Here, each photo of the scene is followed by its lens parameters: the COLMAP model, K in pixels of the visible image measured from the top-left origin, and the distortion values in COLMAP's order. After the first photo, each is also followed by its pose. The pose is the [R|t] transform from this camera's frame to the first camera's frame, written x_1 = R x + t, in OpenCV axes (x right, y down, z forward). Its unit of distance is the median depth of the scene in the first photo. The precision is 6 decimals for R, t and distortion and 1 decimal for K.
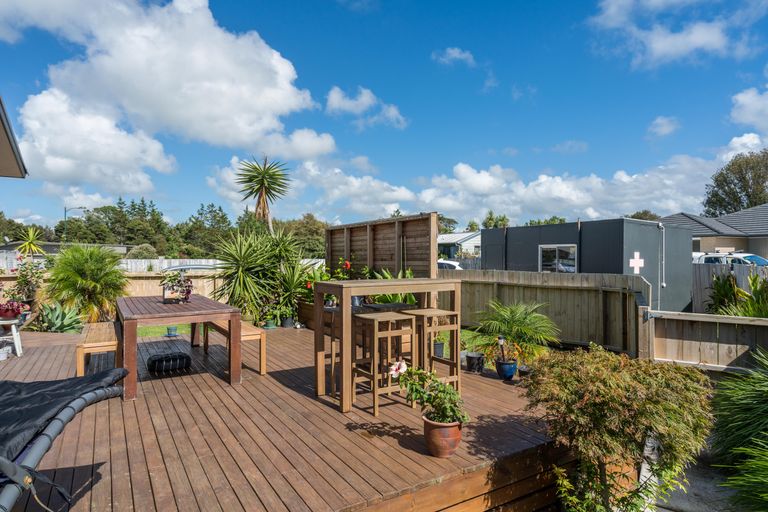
lens RADIAL K [[472.7, 0, 402.3], [0, 472.7, 247.9], [0, 0, 1]] dist [0.024998, 0.000771]
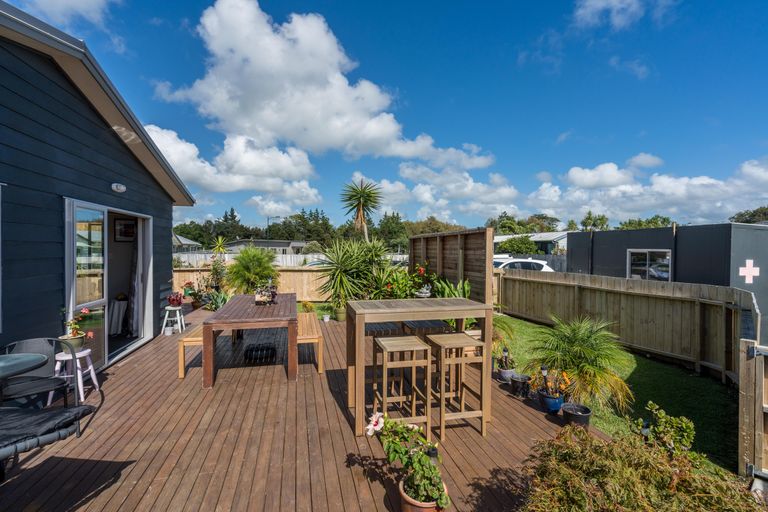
lens RADIAL K [[367.6, 0, 373.5], [0, 367.6, 249.0], [0, 0, 1]] dist [-0.004478, 0.004628]
pose [[0.938996, 0.008805, -0.343815, 0.069404], [-0.002902, 0.999840, 0.017679, -0.026979], [0.343915, -0.015603, 0.938871, 0.107614]]
